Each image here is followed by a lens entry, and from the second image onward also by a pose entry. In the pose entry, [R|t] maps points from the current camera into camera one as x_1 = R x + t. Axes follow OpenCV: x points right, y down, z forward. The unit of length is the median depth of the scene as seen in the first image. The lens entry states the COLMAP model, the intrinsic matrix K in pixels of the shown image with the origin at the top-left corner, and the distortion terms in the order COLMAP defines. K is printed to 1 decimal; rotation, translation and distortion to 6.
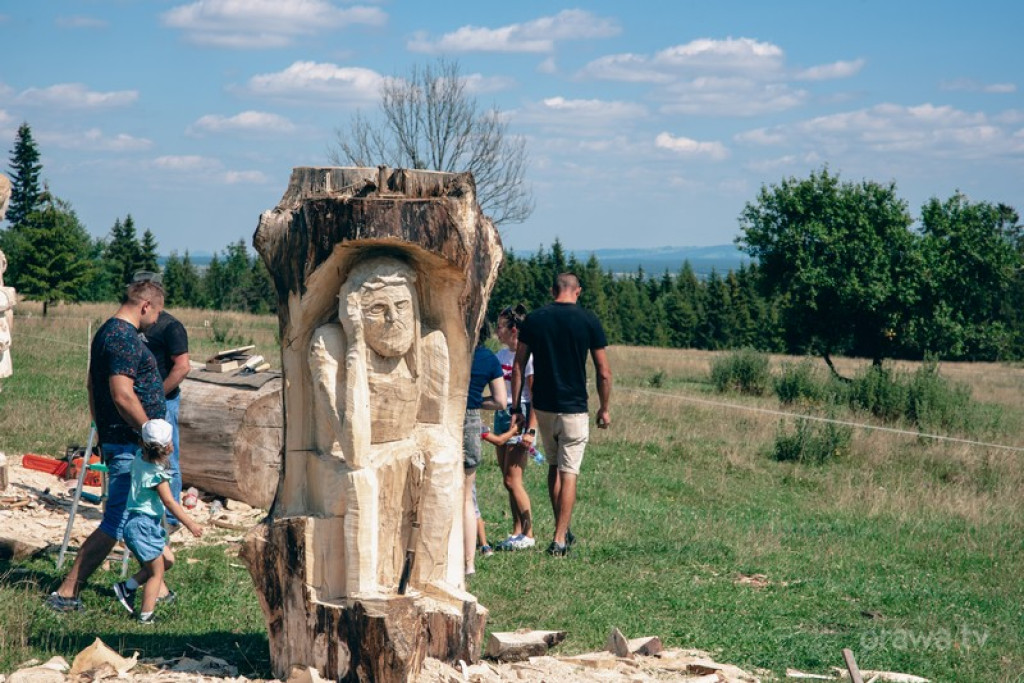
lens RADIAL K [[1991.2, 0, 515.4], [0, 1991.2, 358.7], [0, 0, 1]] dist [0.171319, 0.656251]
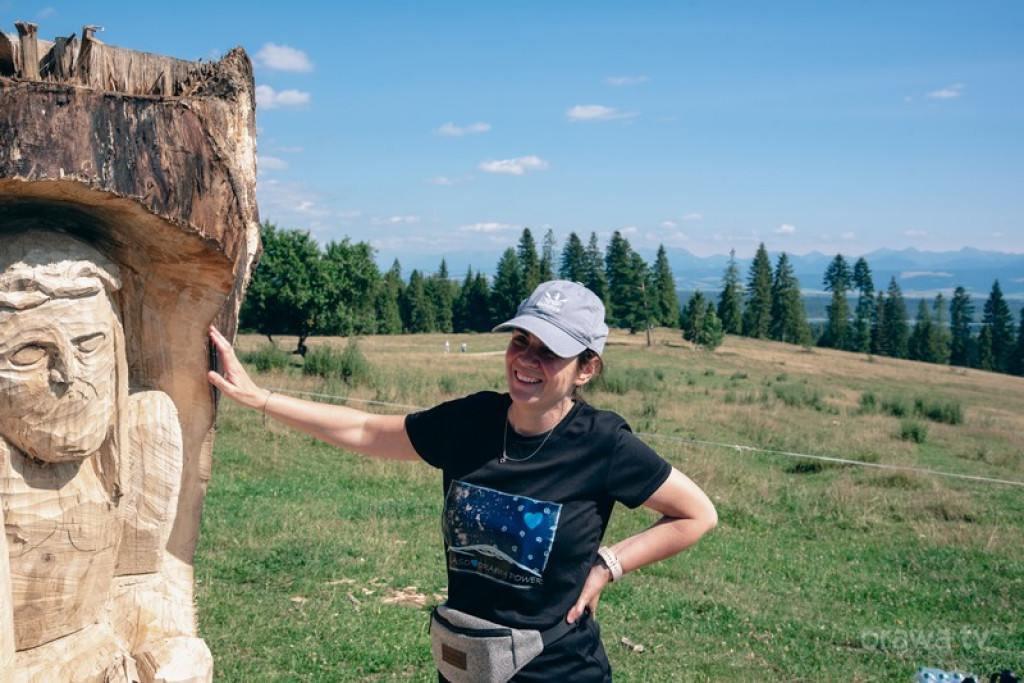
lens RADIAL K [[1081.9, 0, 512.0], [0, 1081.9, 341.5], [0, 0, 1]] dist [-0.044993, 0.193450]
pose [[0.917399, -0.016802, 0.397615, -0.064937], [0.013342, 0.999845, 0.011468, -0.028403], [-0.397746, -0.005216, 0.917481, 0.738260]]
